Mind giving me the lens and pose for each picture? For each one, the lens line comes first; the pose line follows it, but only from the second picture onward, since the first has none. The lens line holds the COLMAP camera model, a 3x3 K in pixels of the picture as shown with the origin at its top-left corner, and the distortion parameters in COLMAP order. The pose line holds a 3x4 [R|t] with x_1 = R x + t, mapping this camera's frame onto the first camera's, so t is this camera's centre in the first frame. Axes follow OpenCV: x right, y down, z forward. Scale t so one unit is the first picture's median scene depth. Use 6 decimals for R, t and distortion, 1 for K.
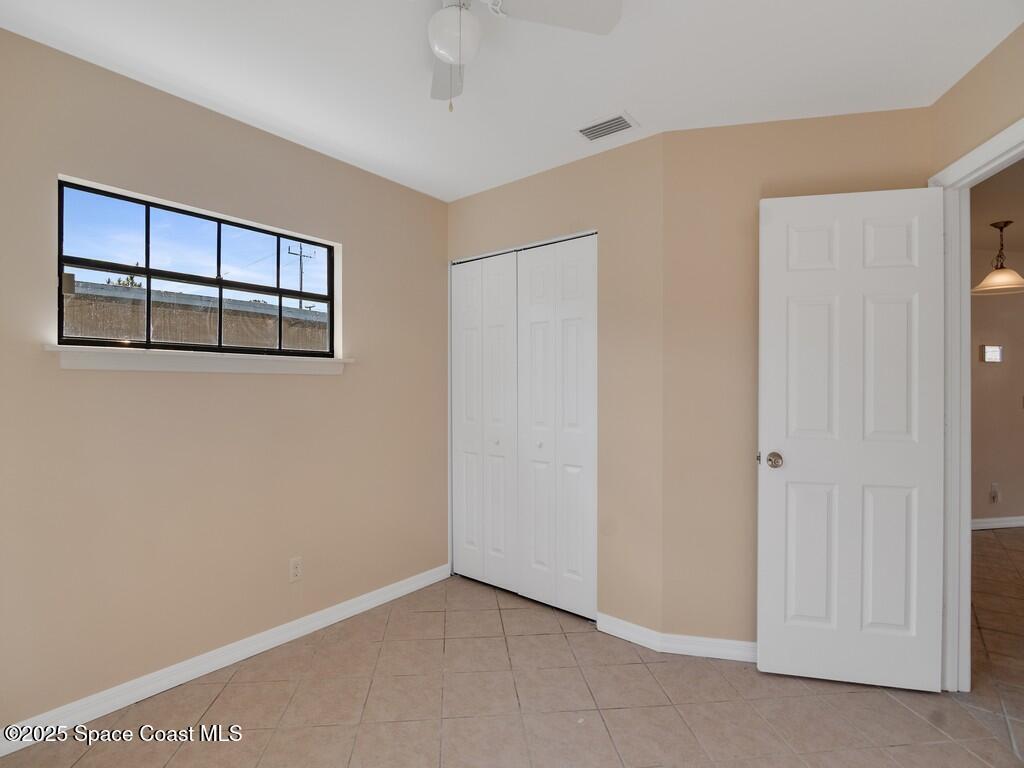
lens RADIAL K [[495.6, 0, 498.0], [0, 495.6, 385.5], [0, 0, 1]] dist [-0.000131, -0.009671]
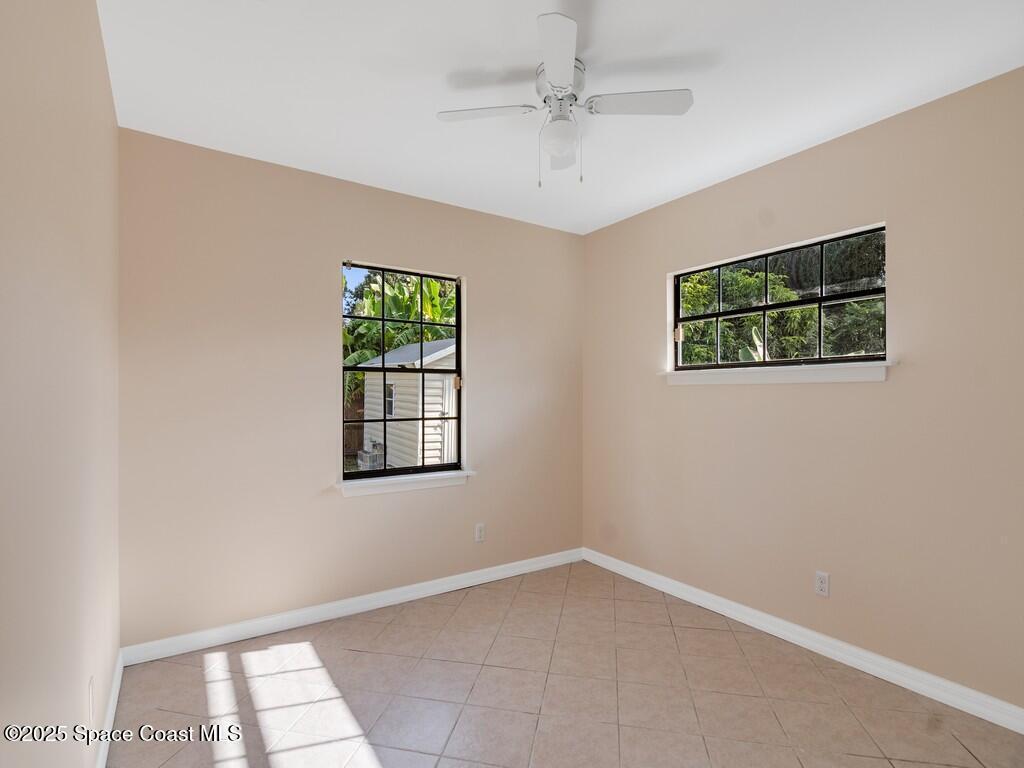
lens RADIAL K [[495.6, 0, 498.0], [0, 495.6, 385.5], [0, 0, 1]] dist [-0.000131, -0.009671]
pose [[-0.288304, -0.019092, -0.957349, 0.739793], [-0.000346, 0.999803, -0.019834, 0.002217], [0.957539, -0.005387, -0.288253, 0.699880]]
